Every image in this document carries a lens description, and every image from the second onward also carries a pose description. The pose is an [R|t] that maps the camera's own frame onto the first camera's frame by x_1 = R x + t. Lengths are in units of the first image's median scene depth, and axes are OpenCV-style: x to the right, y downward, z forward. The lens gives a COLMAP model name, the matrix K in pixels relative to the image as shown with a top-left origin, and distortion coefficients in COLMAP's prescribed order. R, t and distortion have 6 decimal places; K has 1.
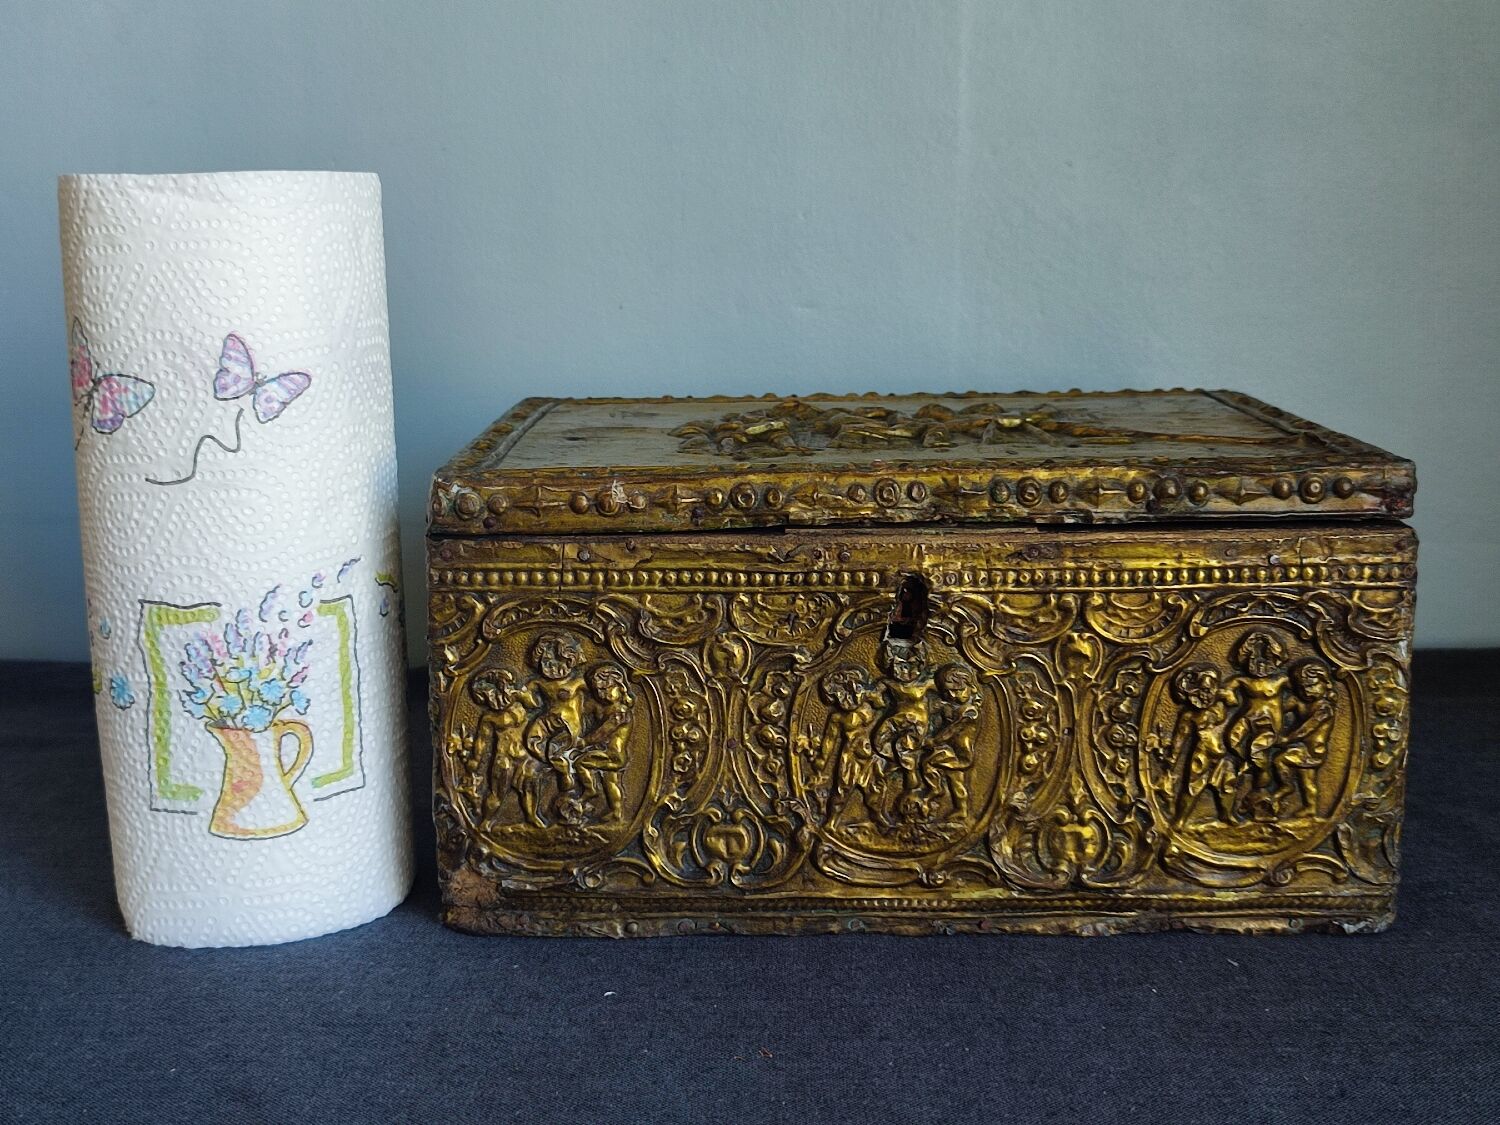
lens RADIAL K [[1817.0, 0, 750.0], [0, 1817.0, 562.5], [0, 0, 1]] dist [0.140019, -0.639356]
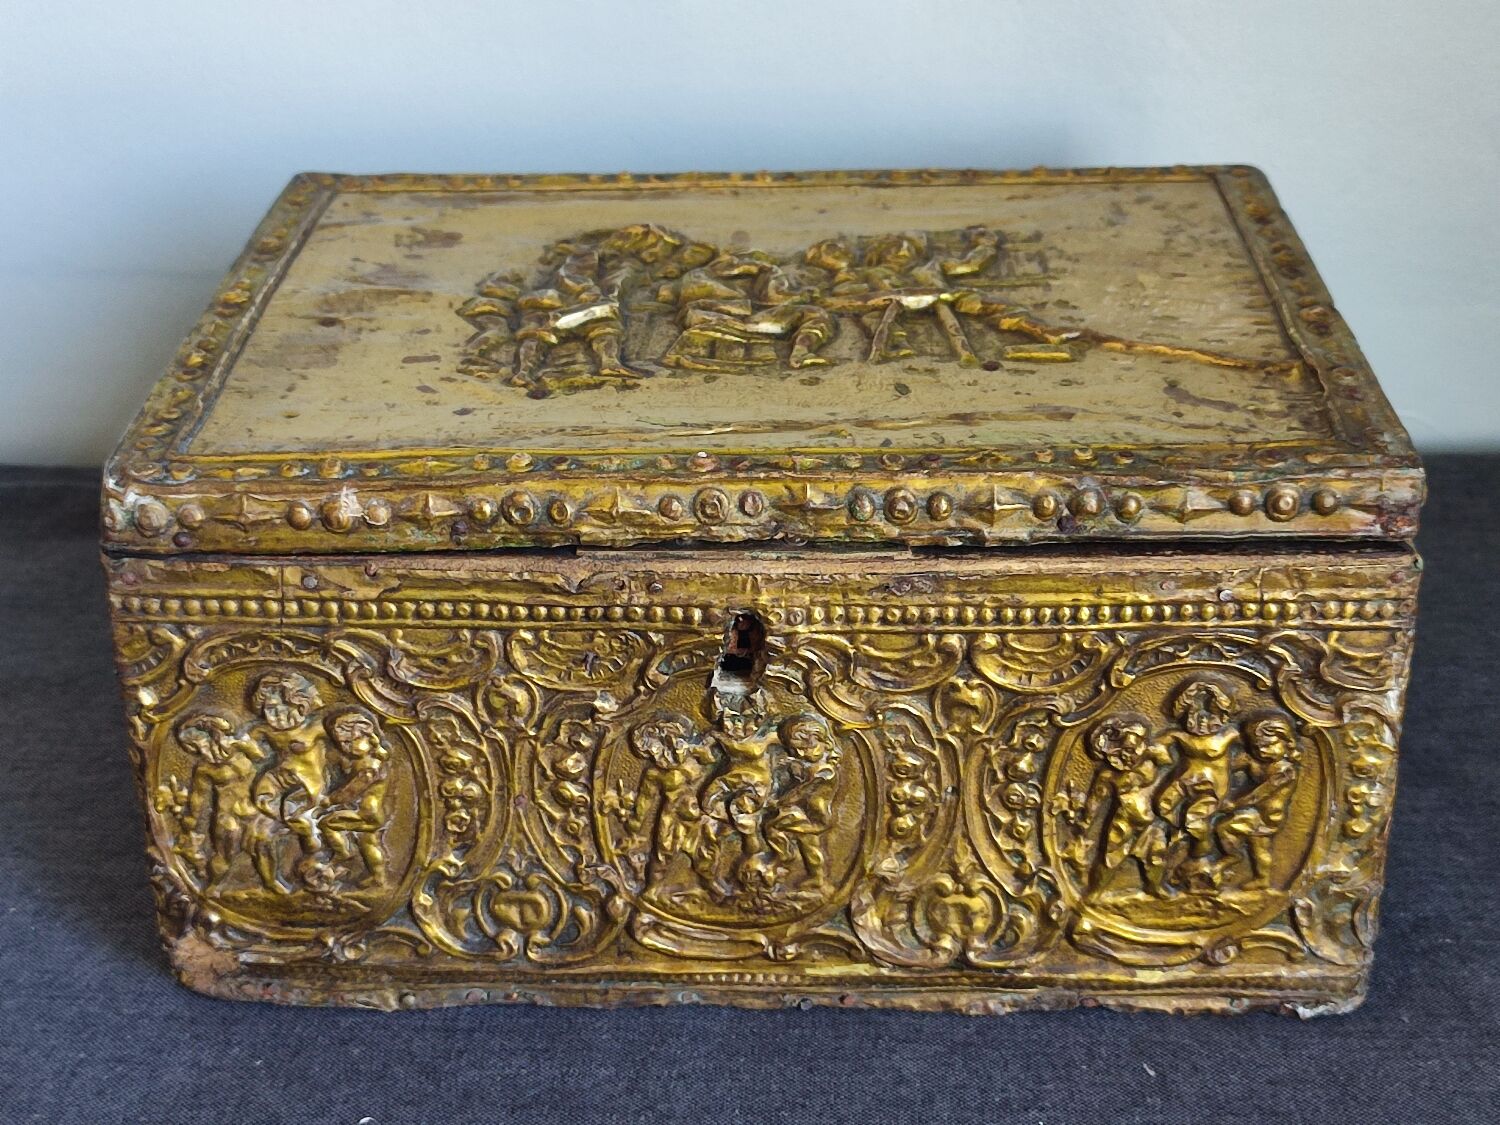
lens RADIAL K [[2272.4, 0, 750.0], [0, 2272.4, 562.5], [0, 0, 1]] dist [0.212240, -1.432116]
pose [[0.999813, 0.001107, -0.019317, 0.107559], [0.004388, 0.959379, 0.282085, -0.274124], [0.018845, -0.282117, 0.959195, 0.098905]]
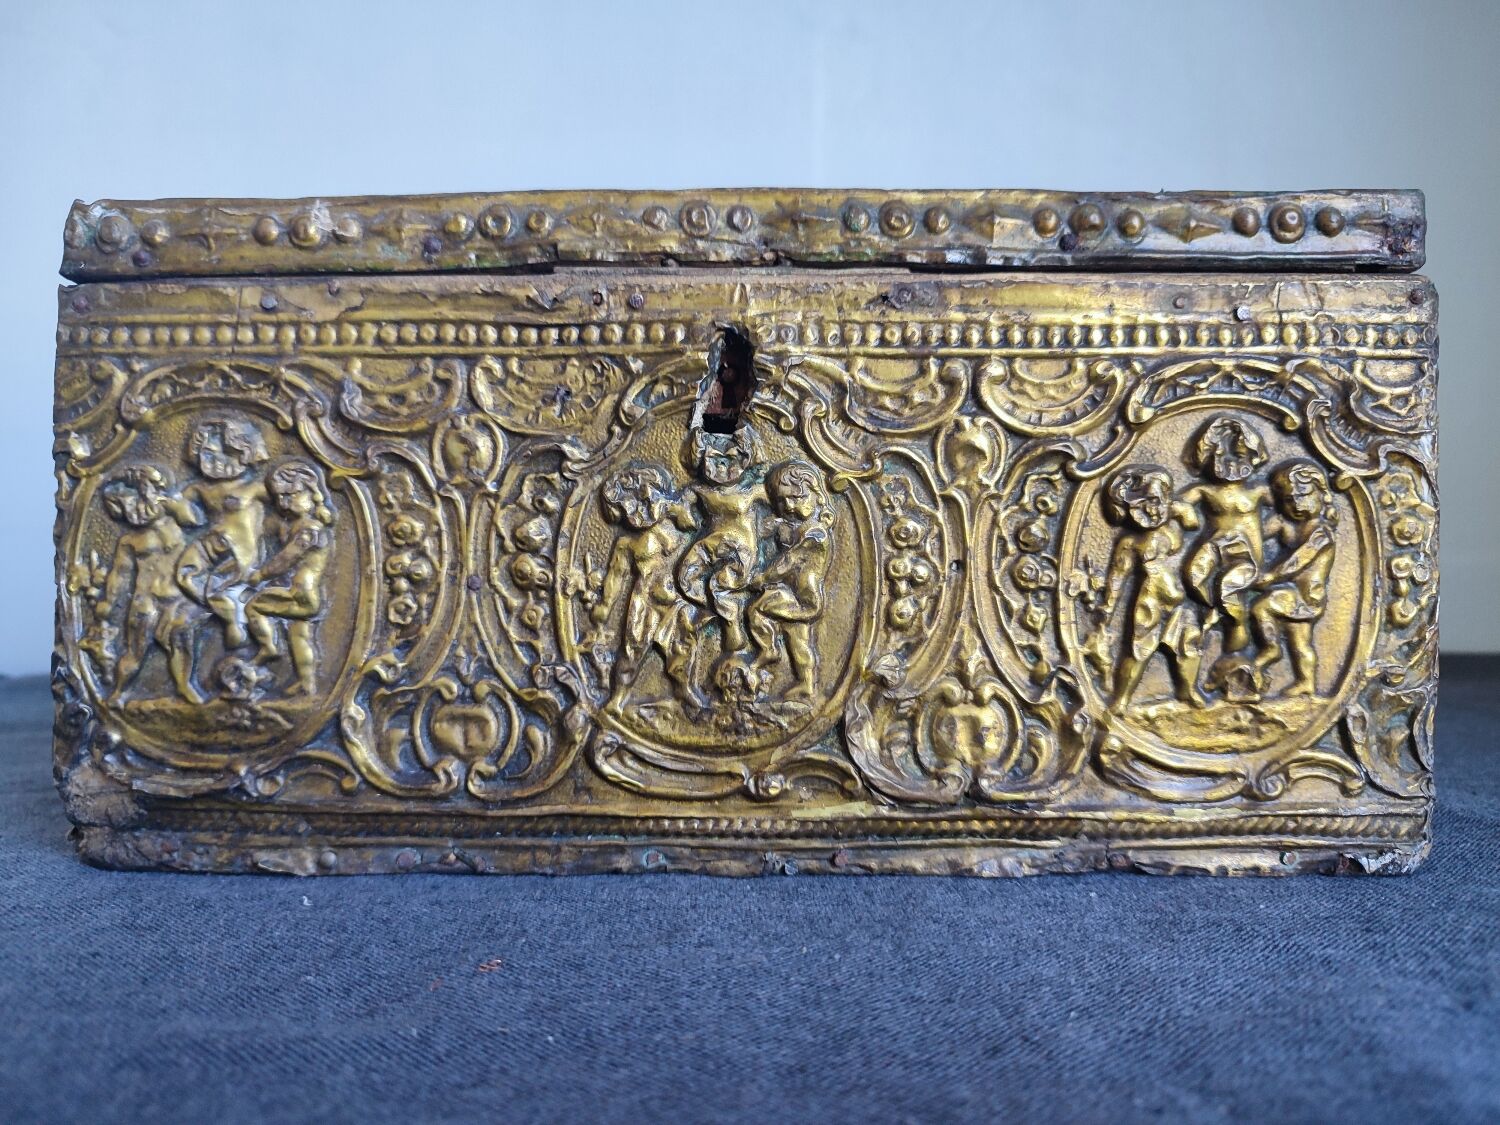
lens RADIAL K [[1133.2, 0, 750.0], [0, 1133.2, 562.5], [0, 0, 1]] dist [-0.001637, -0.050557]
pose [[0.999862, 0.013023, 0.010282, 0.091239], [-0.011009, 0.984301, -0.176155, 0.168555], [-0.012414, 0.176018, 0.984309, 0.578735]]
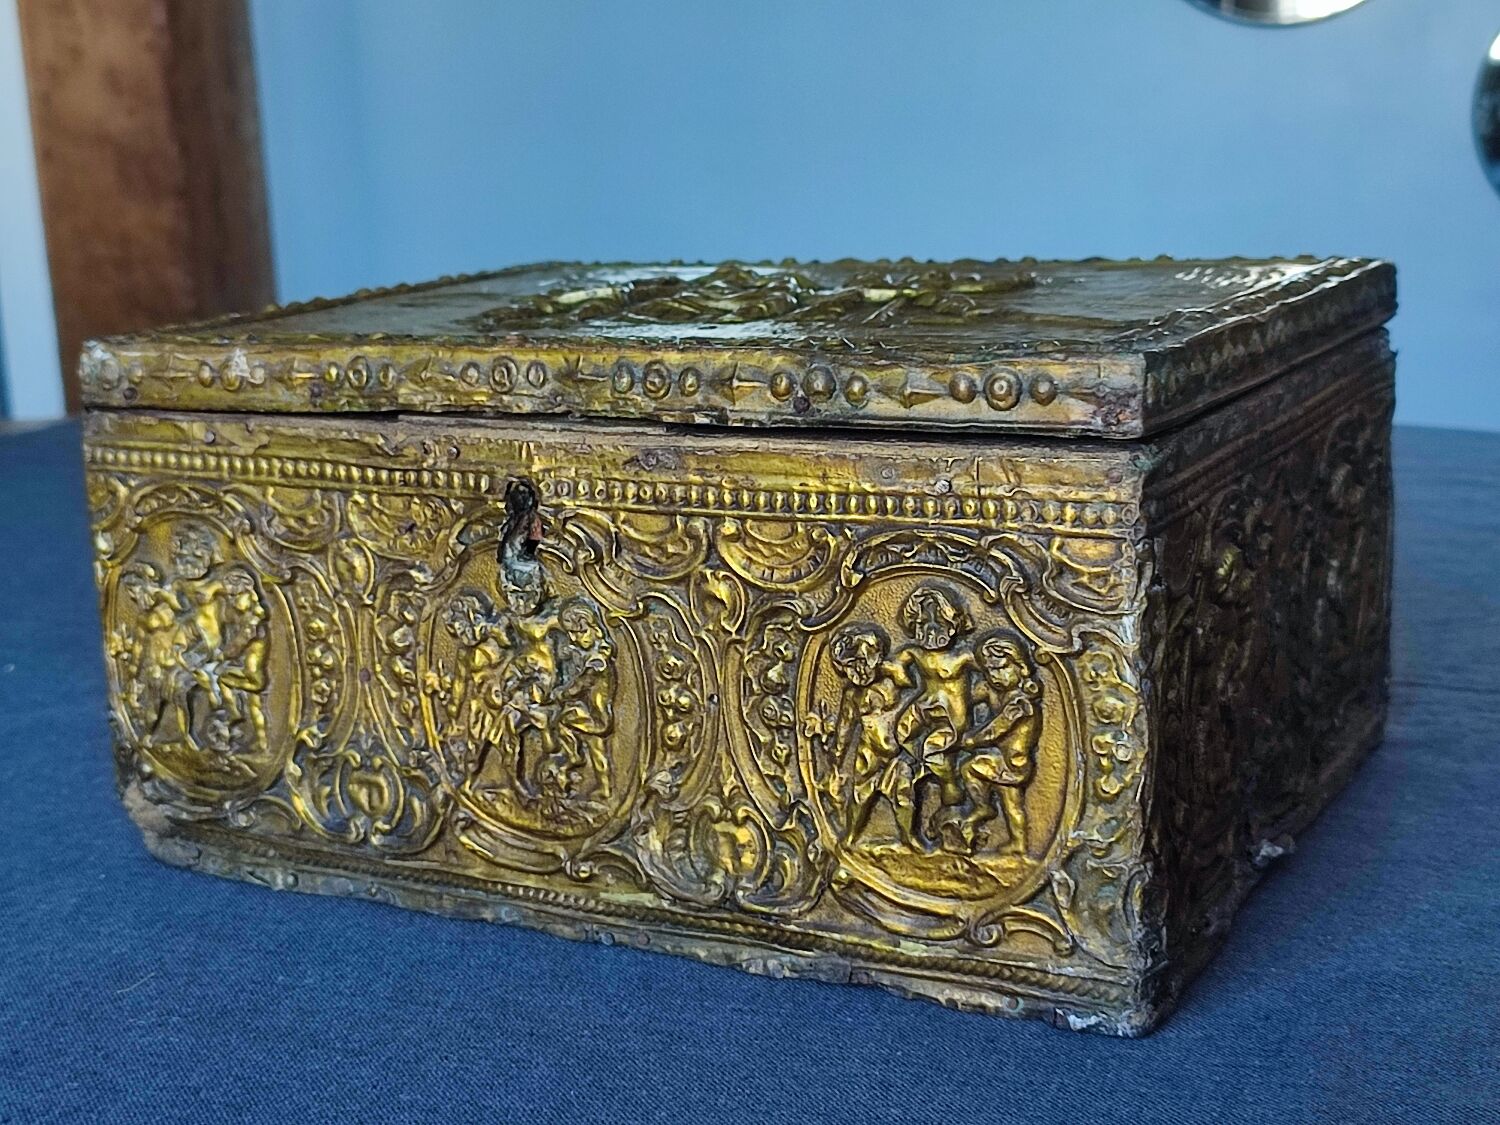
lens RADIAL K [[2148.9, 0, 750.0], [0, 2148.9, 562.5], [0, 0, 1]] dist [0.206661, -1.379892]
pose [[0.883439, 0.072491, -0.462905, 0.598369], [-0.055355, 0.997188, 0.050517, -0.010136], [0.465265, -0.019004, 0.884967, 0.218509]]
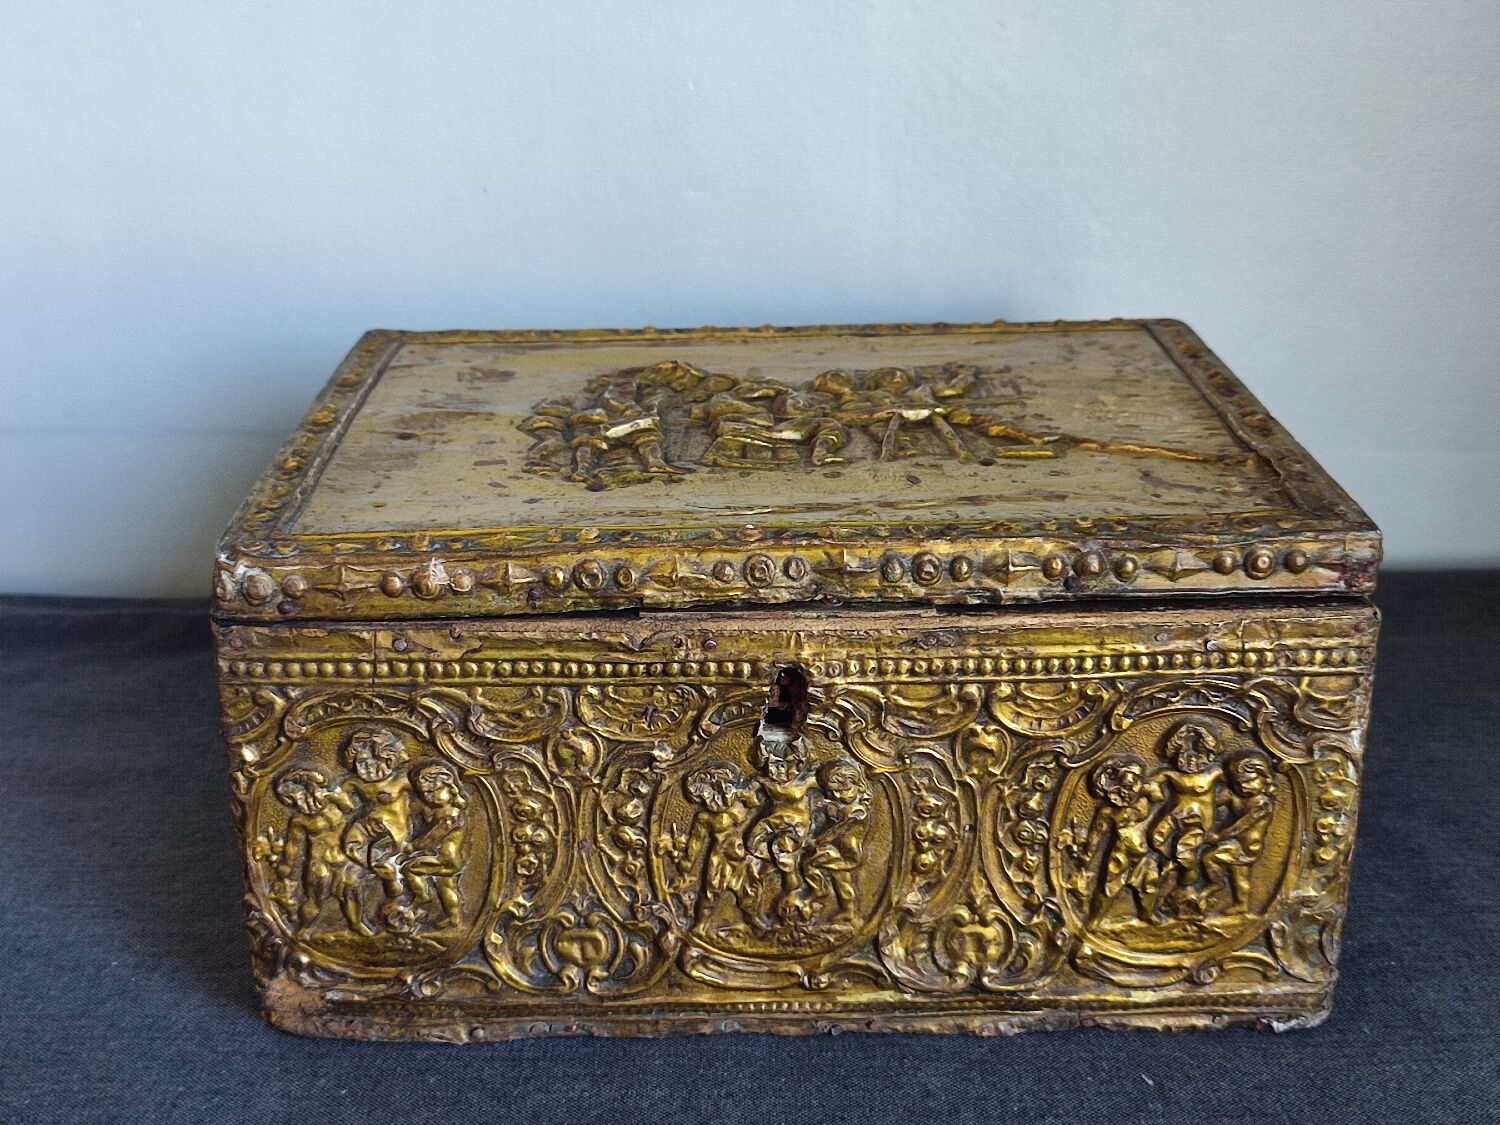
lens RADIAL K [[1819.7, 0, 750.0], [0, 1819.7, 562.5], [0, 0, 1]] dist [0.135558, -0.684098]
pose [[0.999665, -0.010039, 0.023853, 0.050204], [0.005459, 0.982760, 0.184806, -0.194454], [-0.025297, -0.184614, 0.982485, 0.170305]]
